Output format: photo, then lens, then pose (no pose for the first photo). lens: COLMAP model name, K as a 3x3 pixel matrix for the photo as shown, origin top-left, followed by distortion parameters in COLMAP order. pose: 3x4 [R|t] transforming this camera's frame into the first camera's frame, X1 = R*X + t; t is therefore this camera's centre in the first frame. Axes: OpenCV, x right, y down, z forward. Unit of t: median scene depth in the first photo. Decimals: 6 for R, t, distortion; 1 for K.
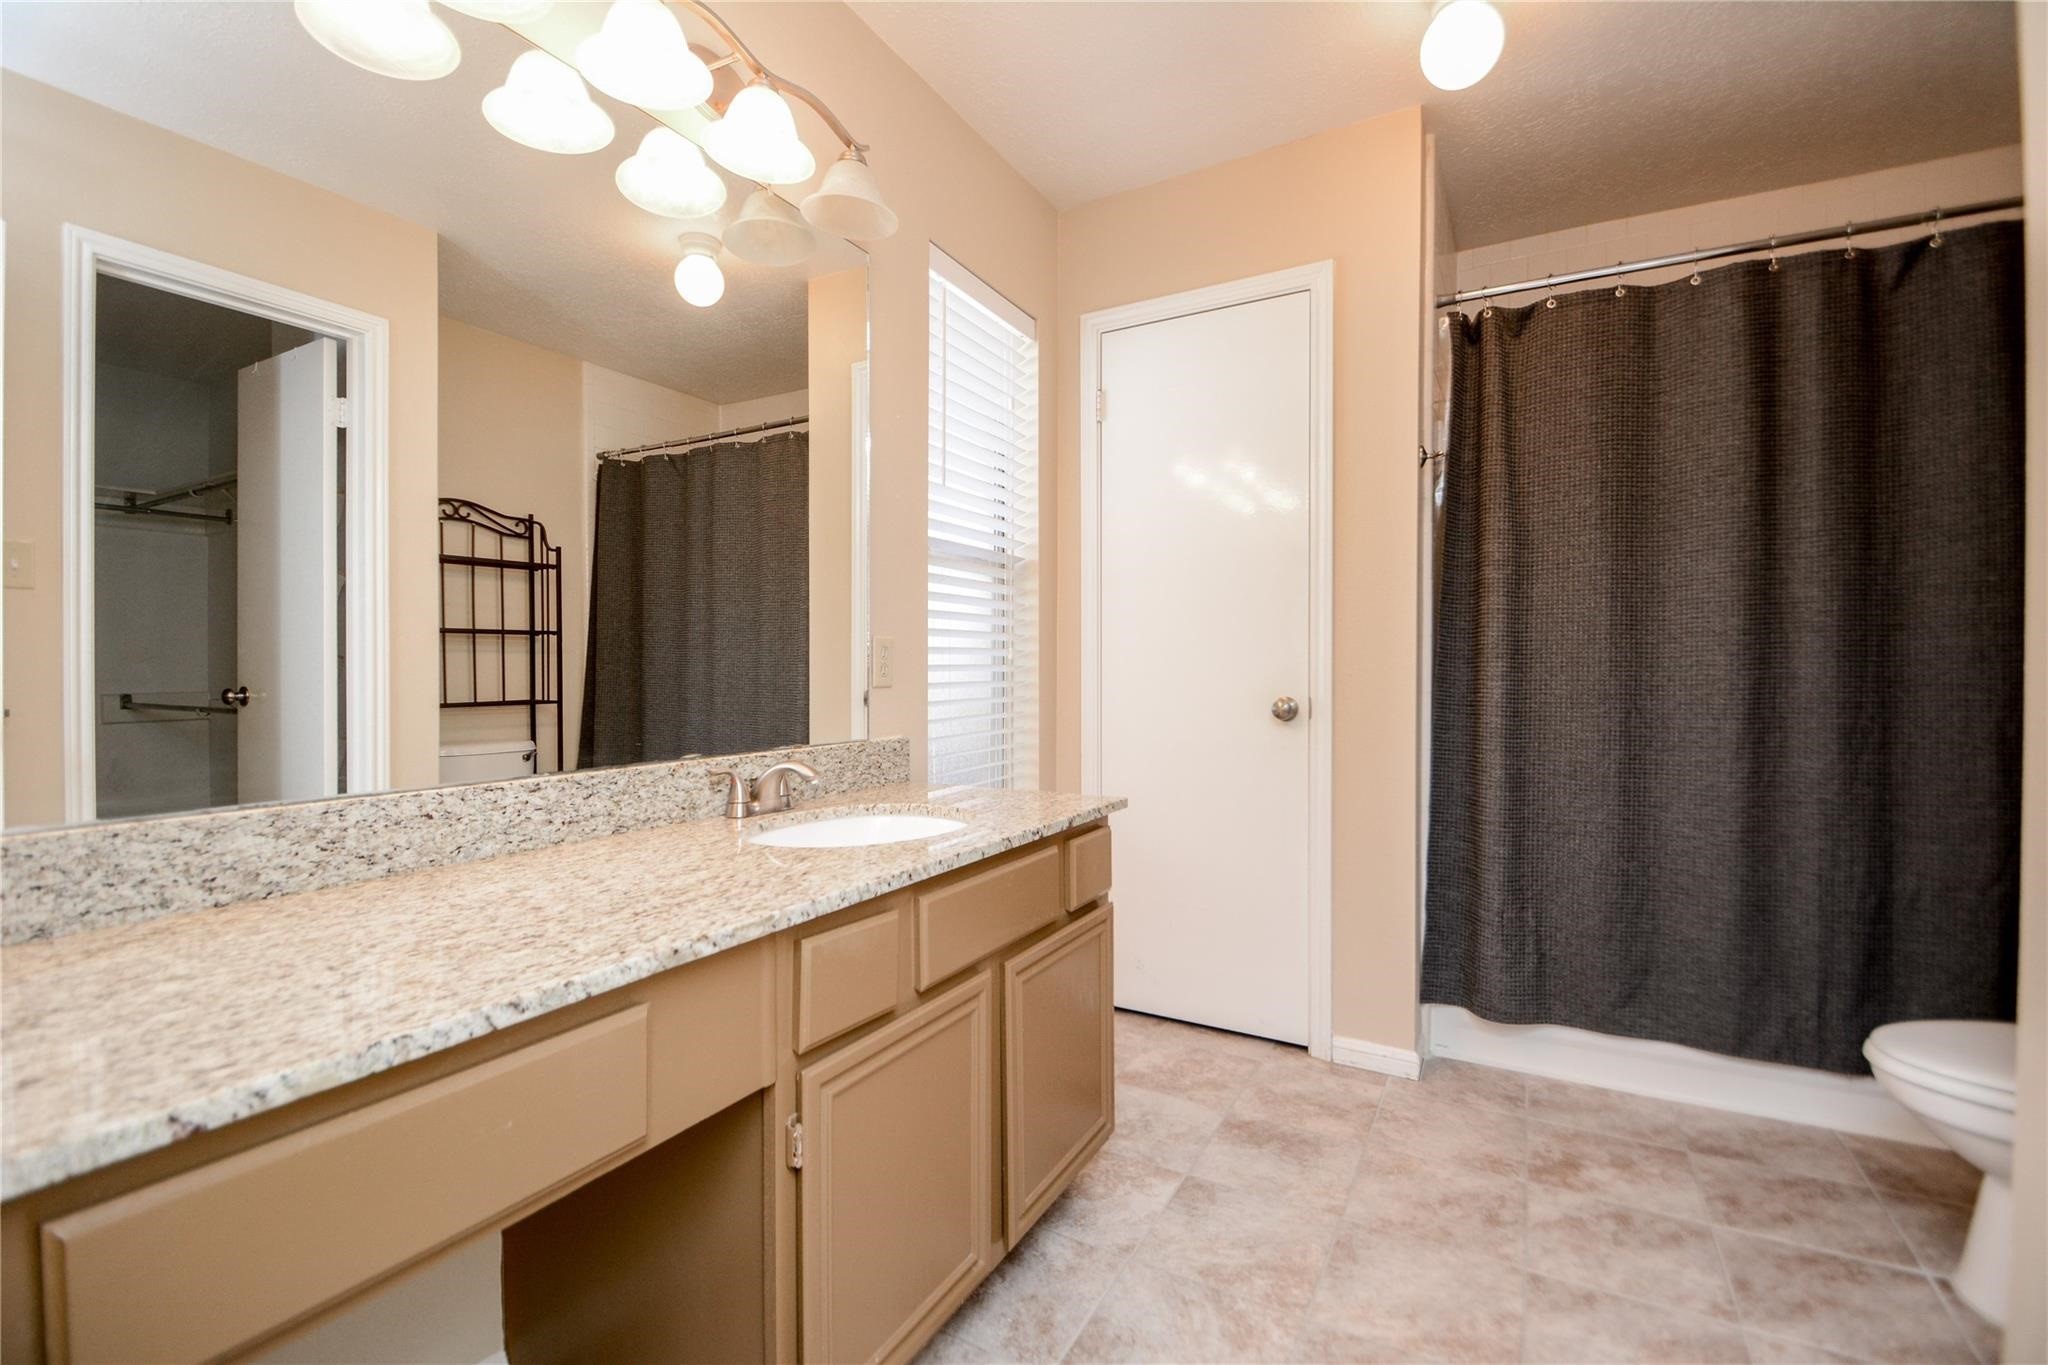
lens RADIAL K [[899.0, 0, 1013.7], [0, 899.0, 673.1], [0, 0, 1]] dist [0.016621, -0.019361]
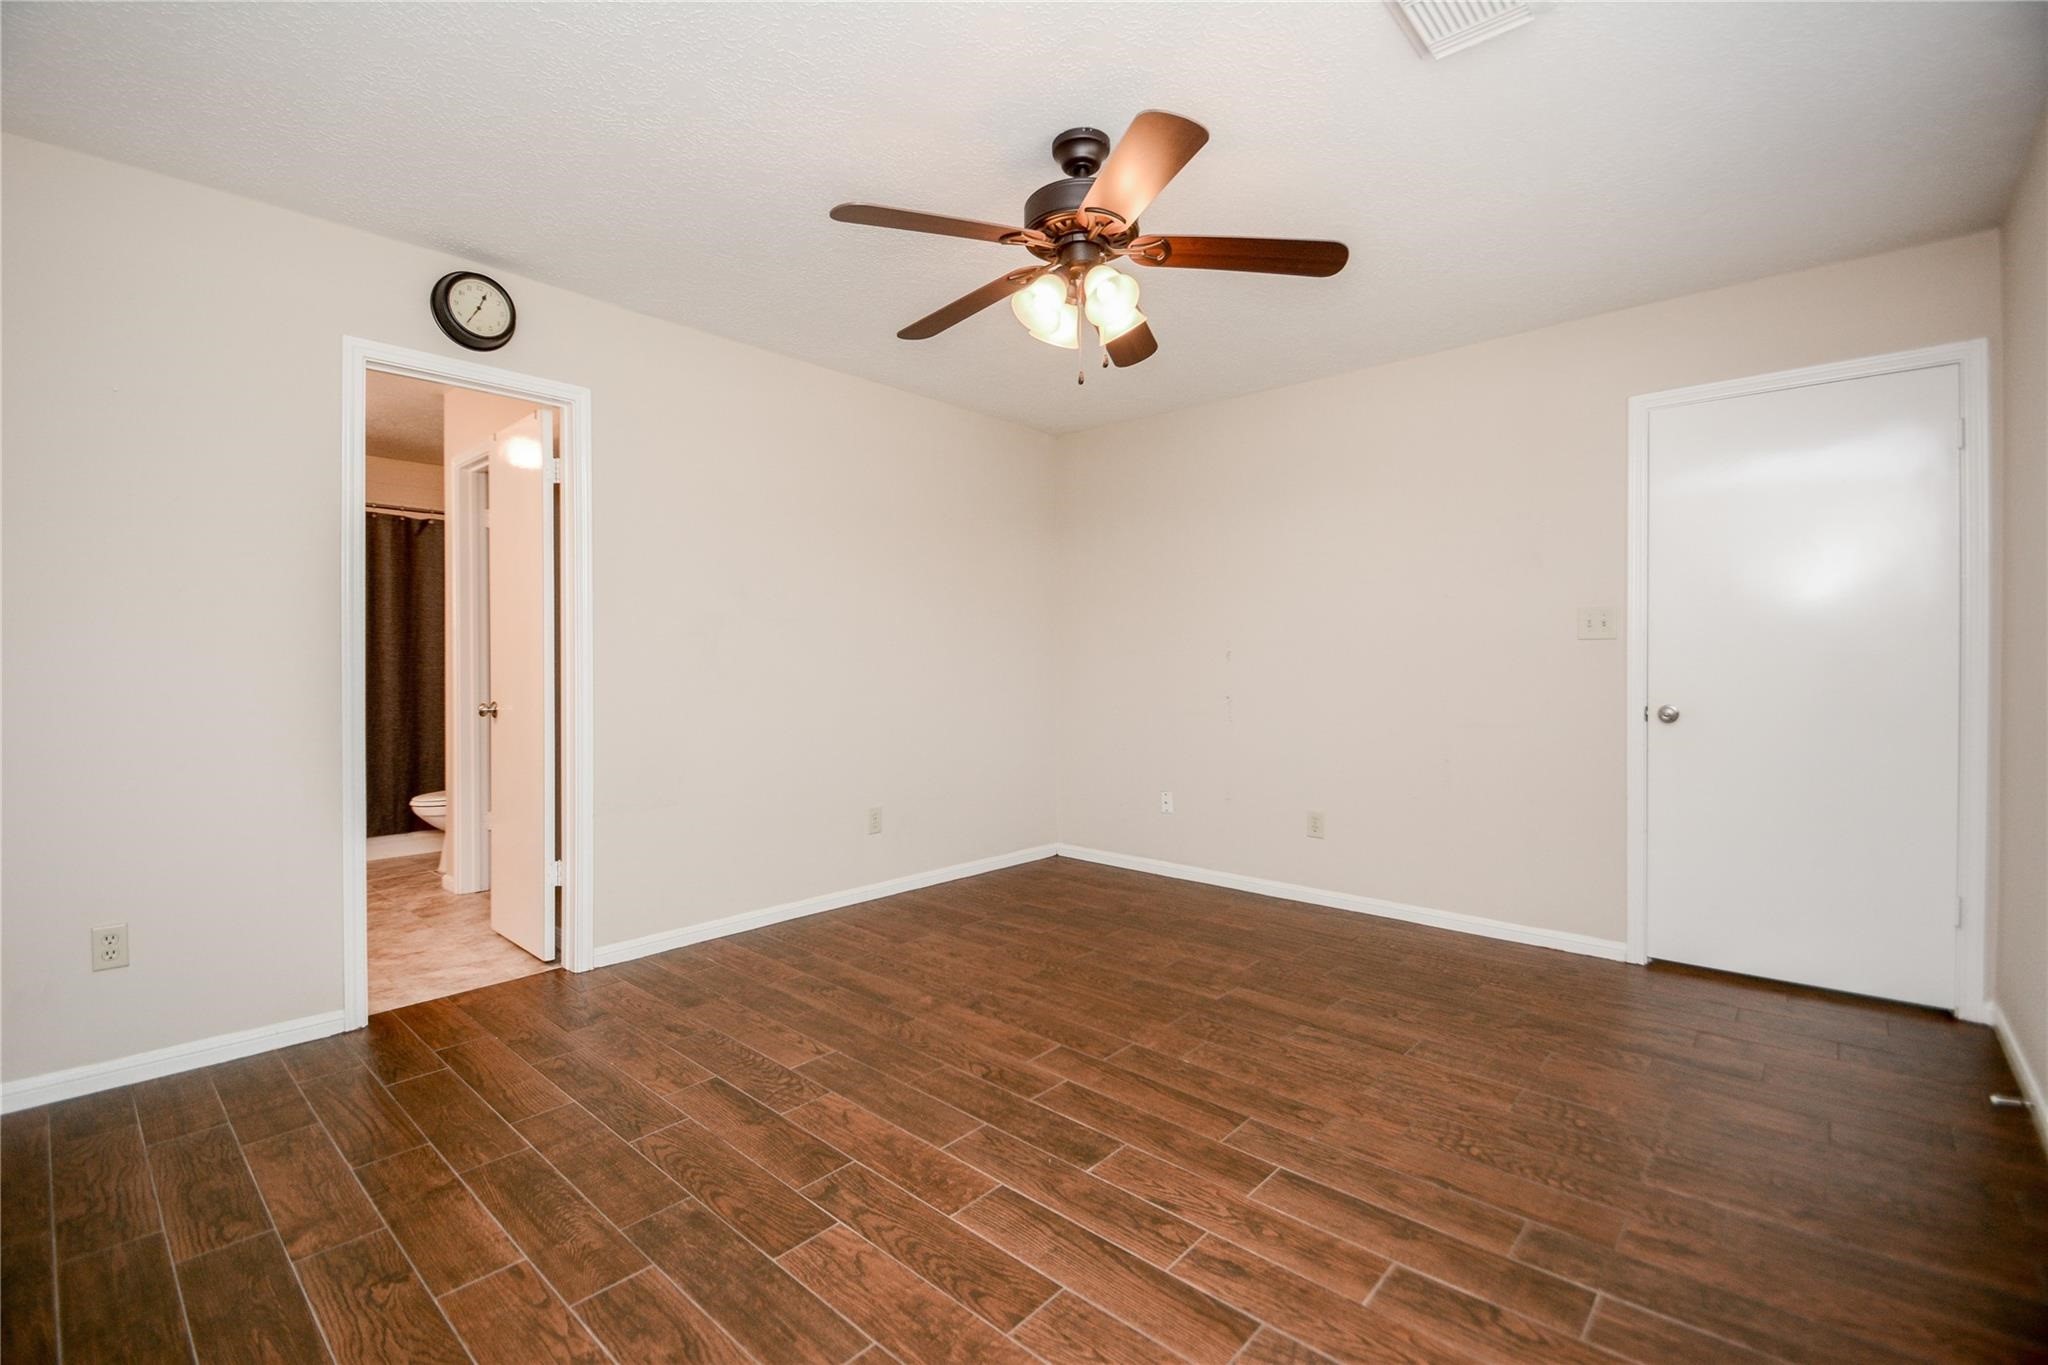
lens RADIAL K [[899.0, 0, 1013.7], [0, 899.0, 673.1], [0, 0, 1]] dist [0.016621, -0.019361]
pose [[0.216606, -0.010752, 0.976200, -1.263569], [0.007094, 0.999930, 0.009439, -0.027899], [-0.976233, 0.004881, 0.216667, -1.320935]]
